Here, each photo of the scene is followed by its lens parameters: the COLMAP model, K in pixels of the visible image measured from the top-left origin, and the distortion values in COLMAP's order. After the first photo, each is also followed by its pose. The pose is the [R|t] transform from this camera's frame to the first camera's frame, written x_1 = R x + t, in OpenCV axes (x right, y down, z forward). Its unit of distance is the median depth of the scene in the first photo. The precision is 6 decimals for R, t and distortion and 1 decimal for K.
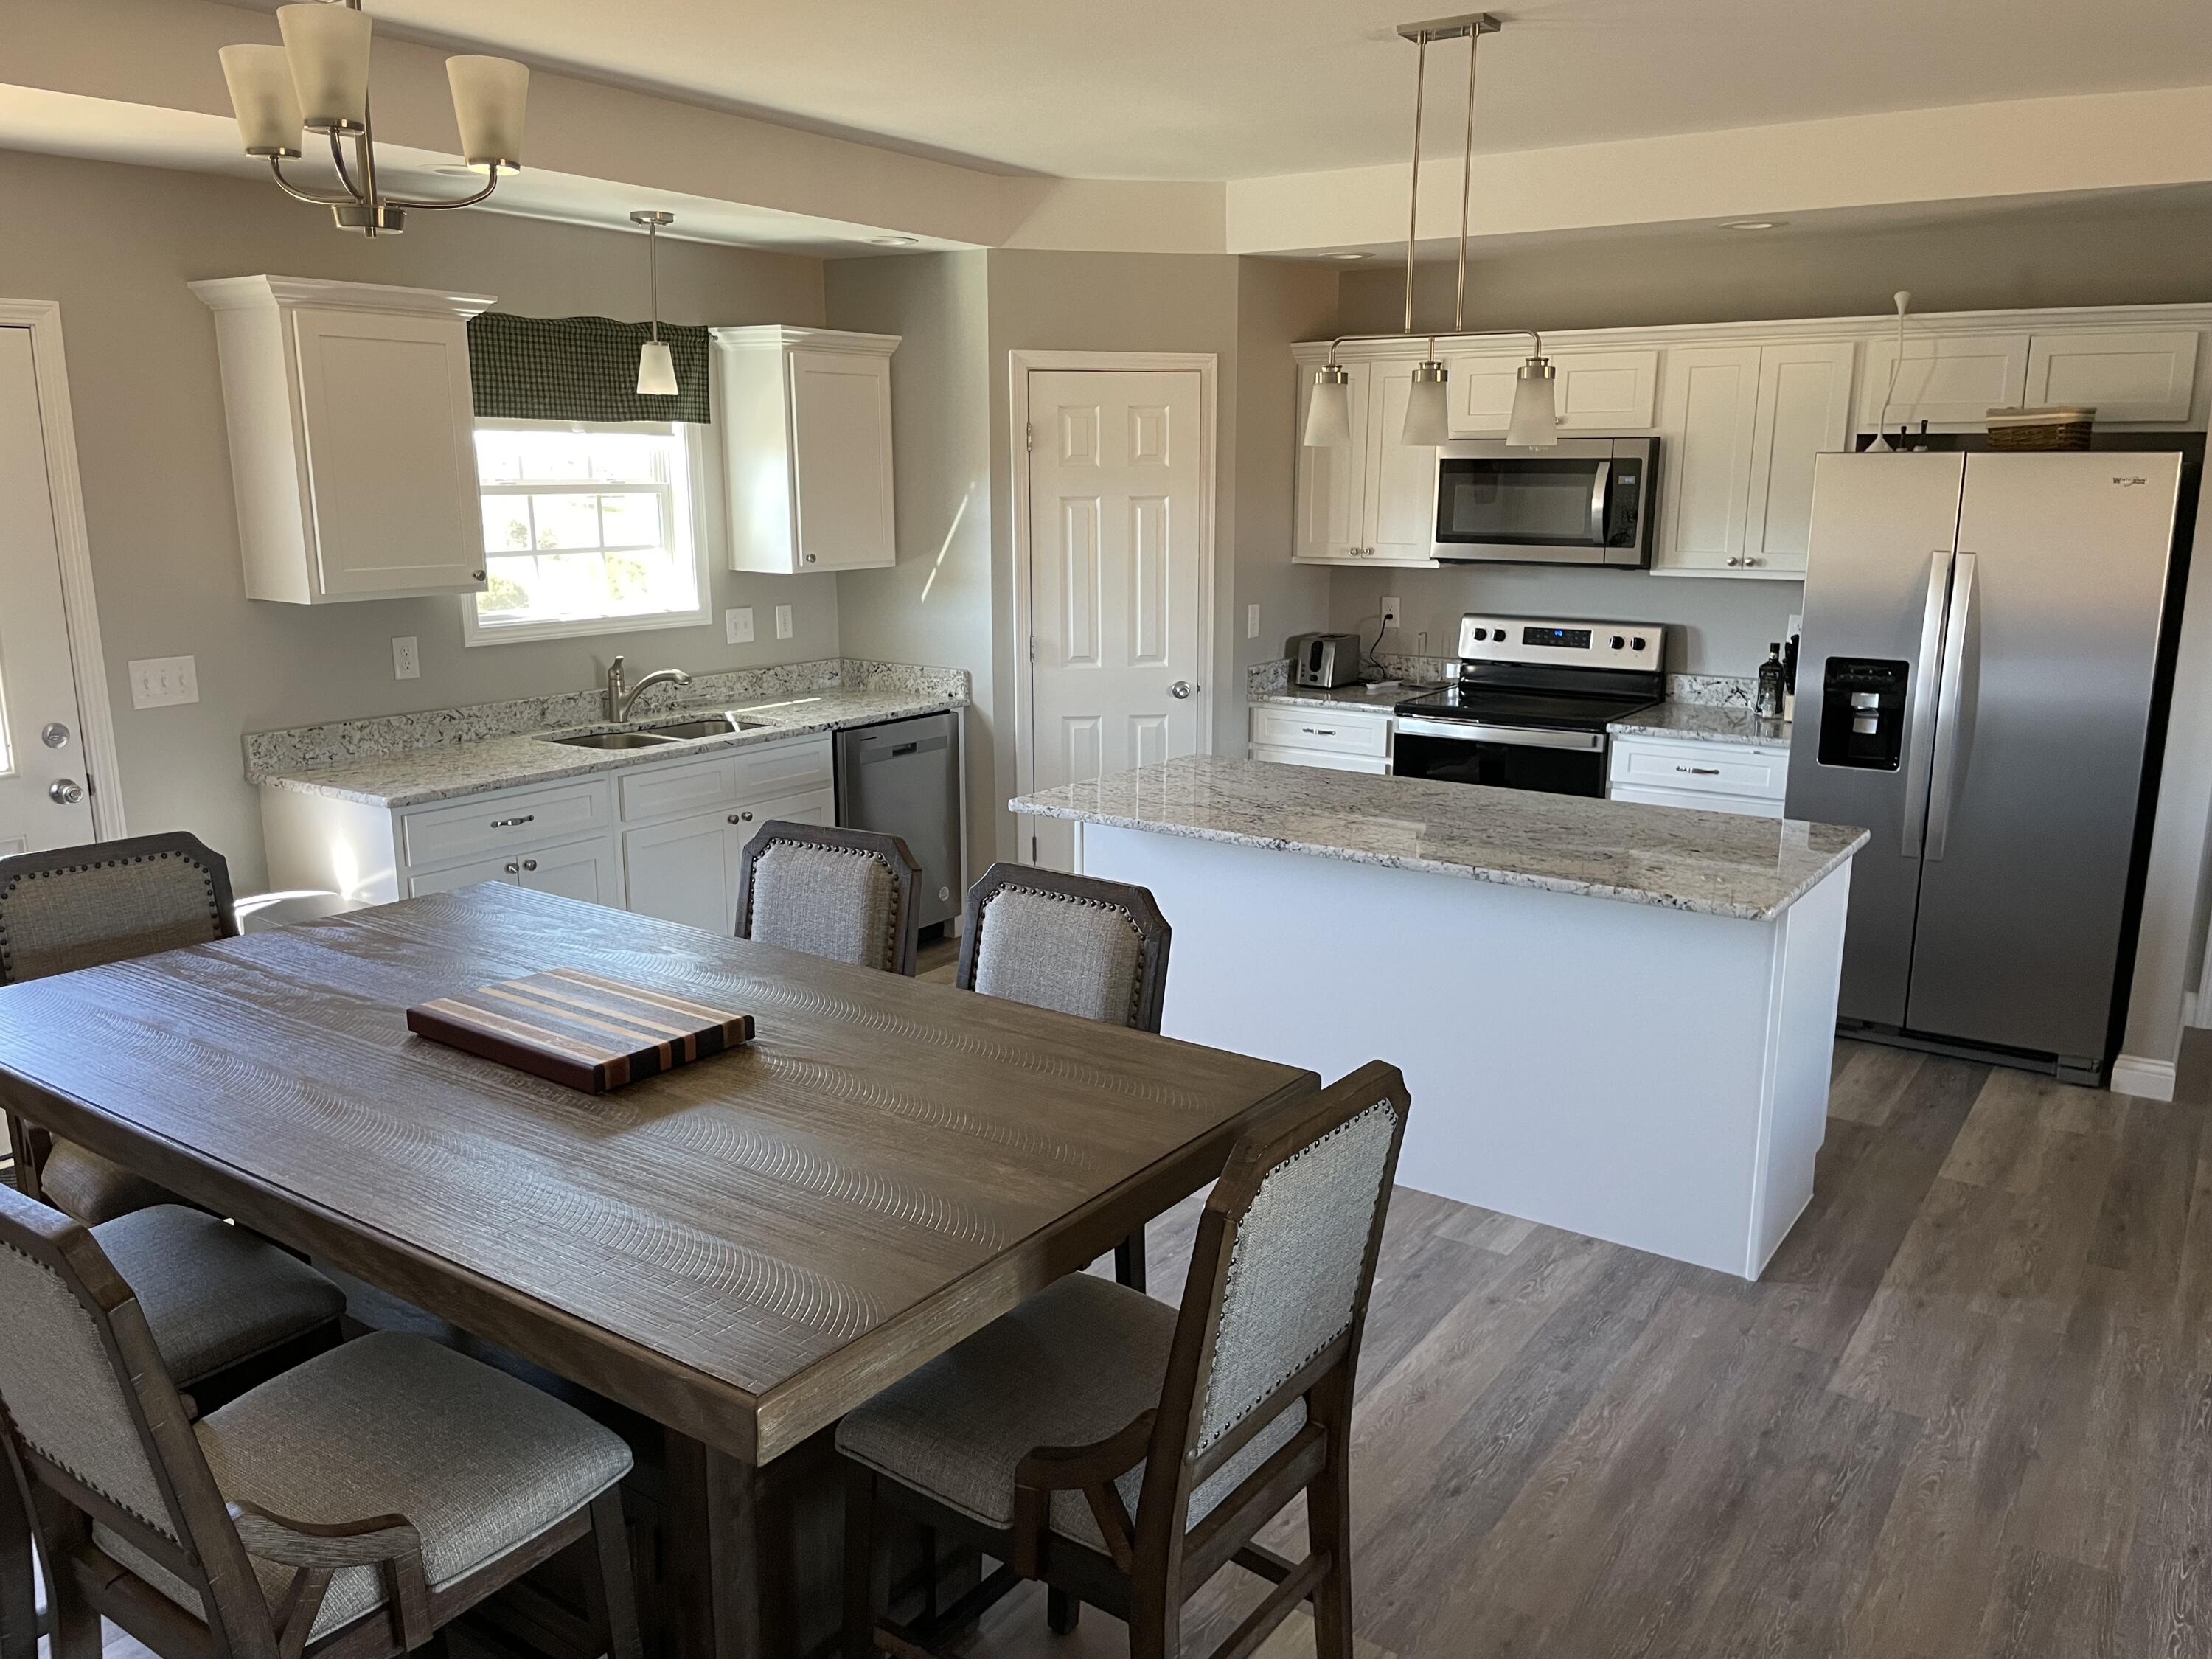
lens RADIAL K [[1677.6, 0, 1104.4], [0, 1677.6, 833.1], [0, 0, 1]] dist [0.037612, -0.056814]
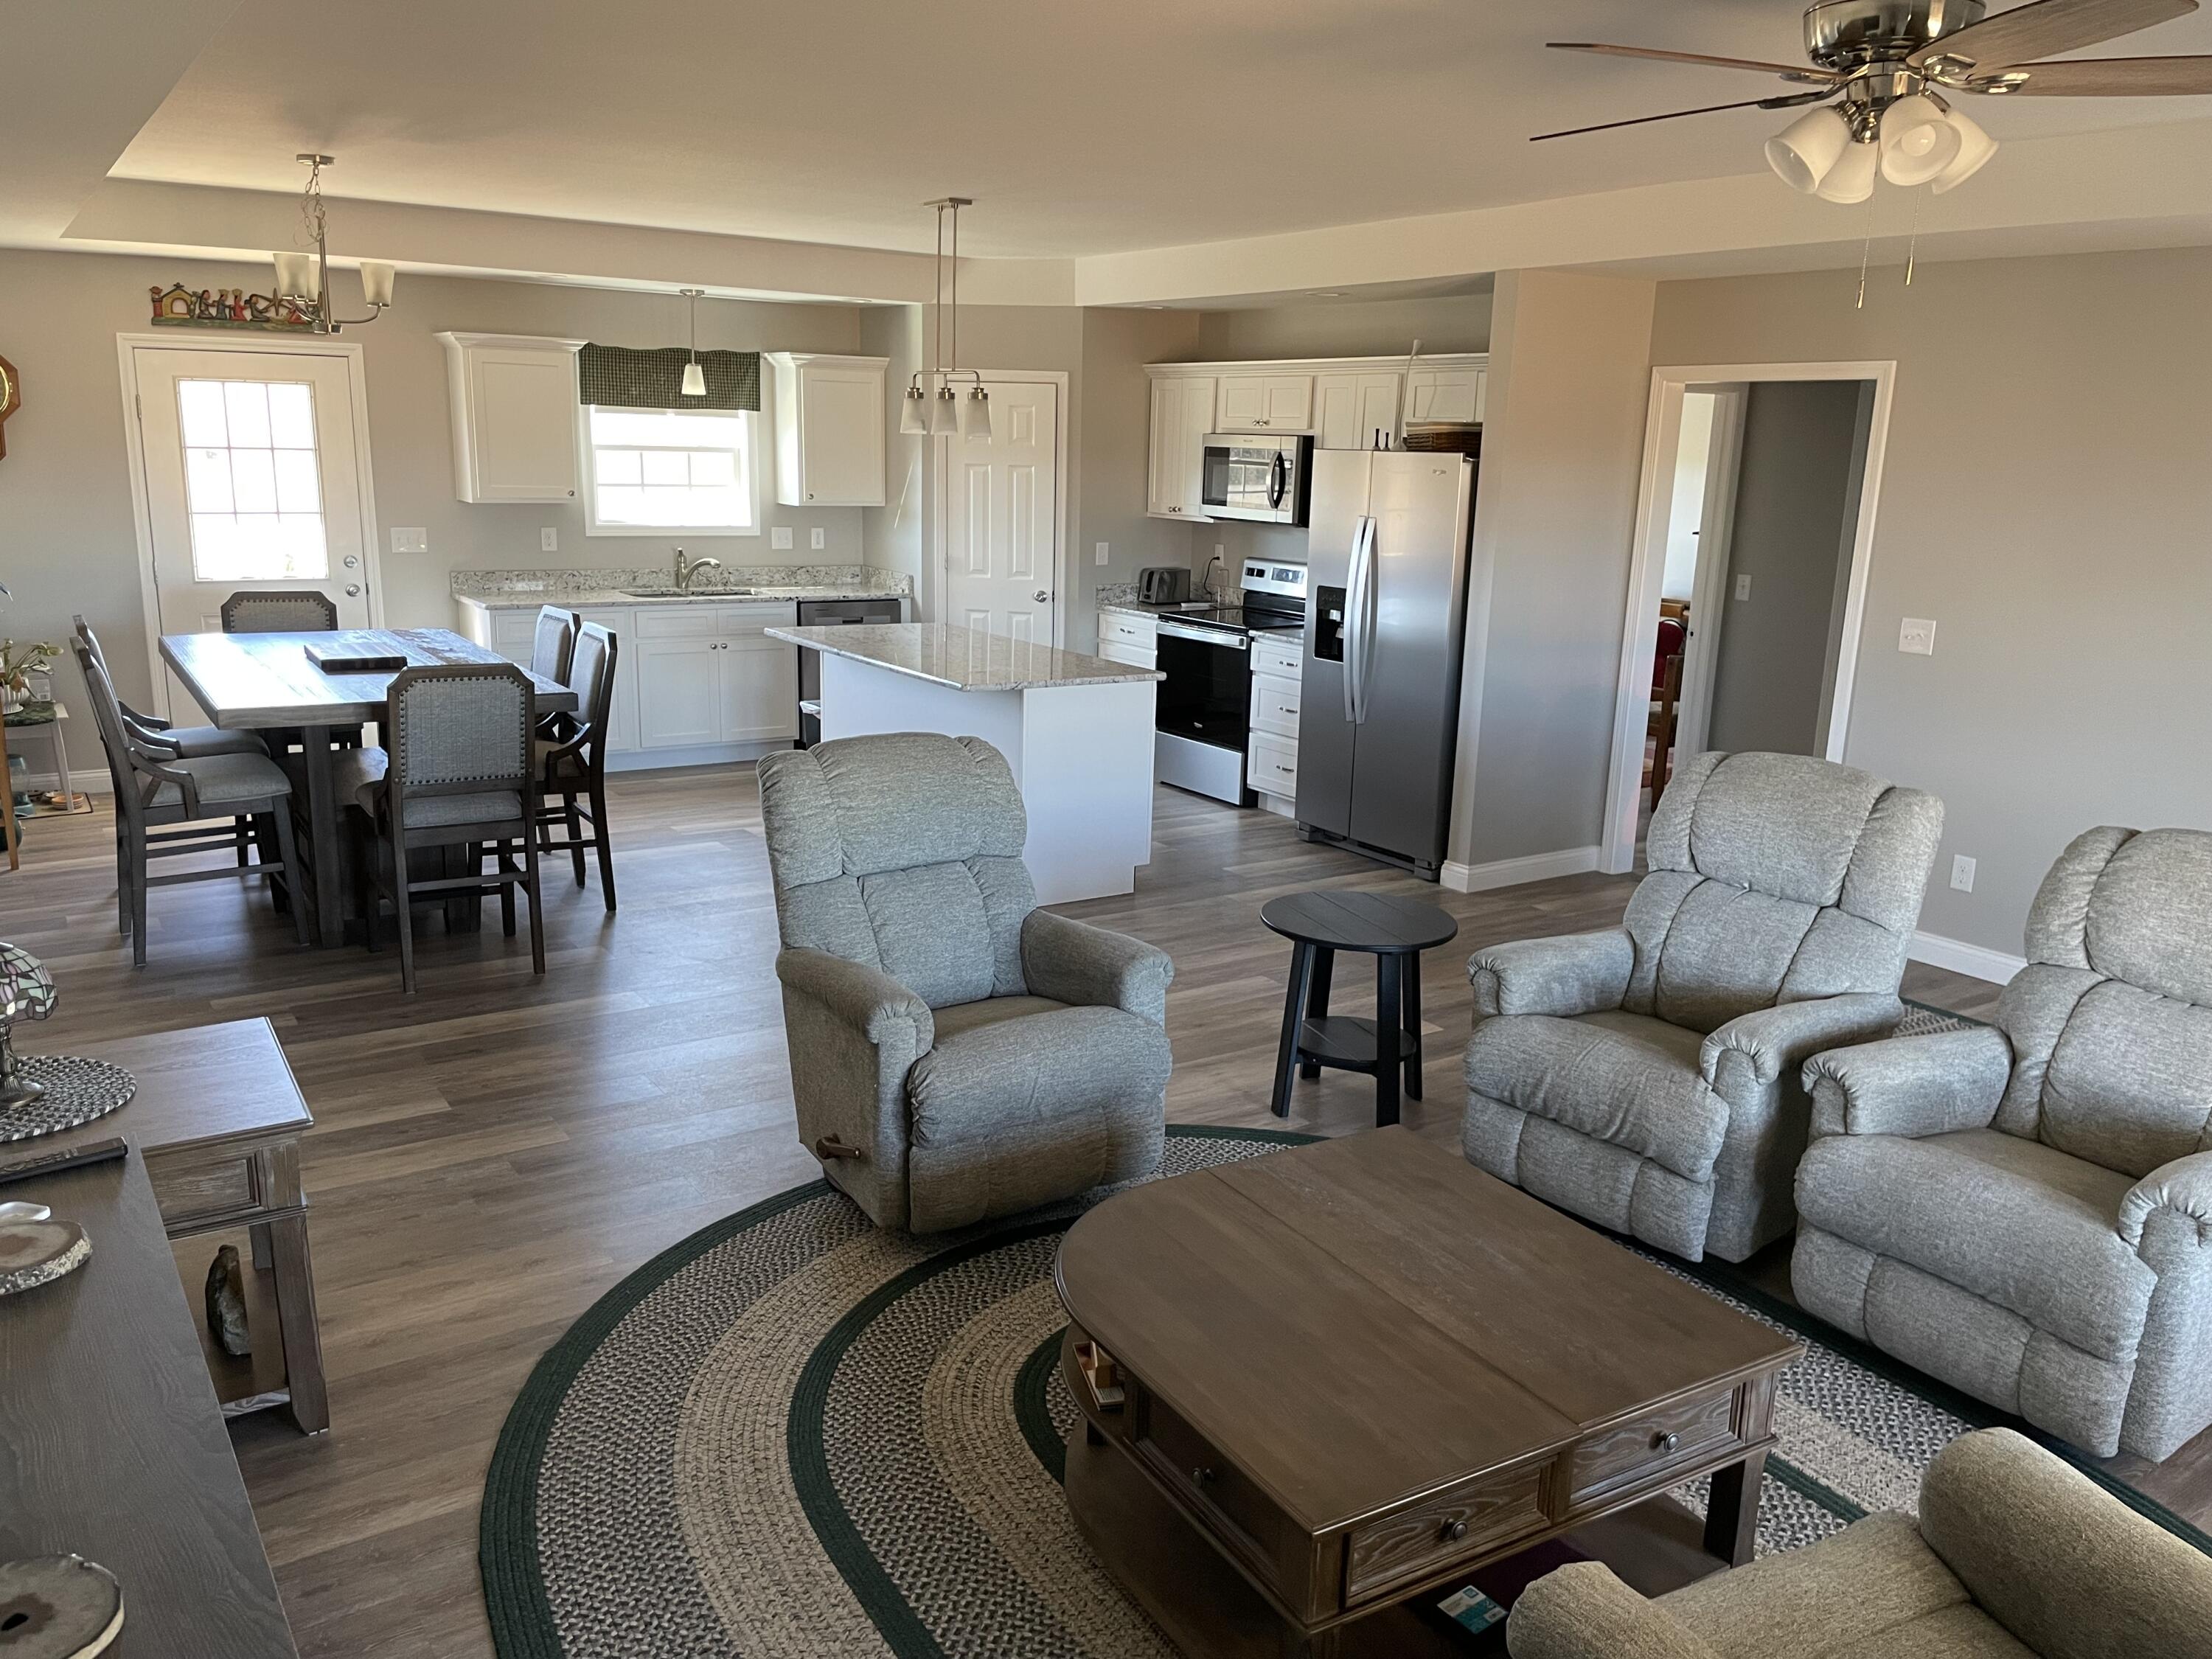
lens RADIAL K [[1677.6, 0, 1106.4], [0, 1677.6, 834.8], [0, 0, 1]] dist [0.037612, -0.056814]
pose [[0.929296, 0.109840, -0.352625, 0.707239], [-0.105597, 0.993916, 0.031311, 0.079142], [0.353919, 0.008139, 0.935241, -0.409039]]
